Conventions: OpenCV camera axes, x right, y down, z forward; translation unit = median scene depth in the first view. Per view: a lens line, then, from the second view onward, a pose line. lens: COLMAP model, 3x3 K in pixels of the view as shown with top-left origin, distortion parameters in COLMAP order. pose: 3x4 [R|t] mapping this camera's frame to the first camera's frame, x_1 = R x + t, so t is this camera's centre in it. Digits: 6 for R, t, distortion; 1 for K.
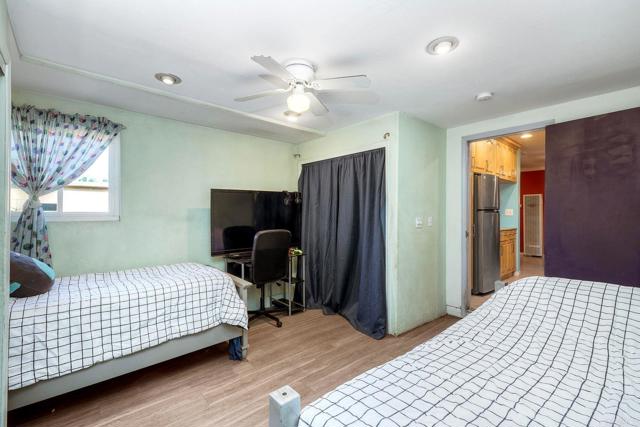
lens RADIAL K [[294.6, 0, 319.1], [0, 294.6, 210.6], [0, 0, 1]] dist [0.005985, -0.000079]
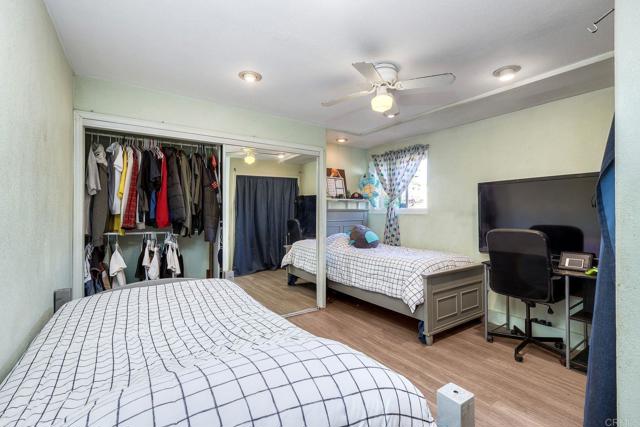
lens RADIAL K [[294.6, 0, 321.4], [0, 294.6, 211.8], [0, 0, 1]] dist [0.005985, -0.000079]
pose [[-0.146559, 0.003191, -0.989197, 0.822164], [0.005392, 0.999983, 0.002427, 0.018441], [0.989187, -0.004978, -0.146574, 0.756151]]
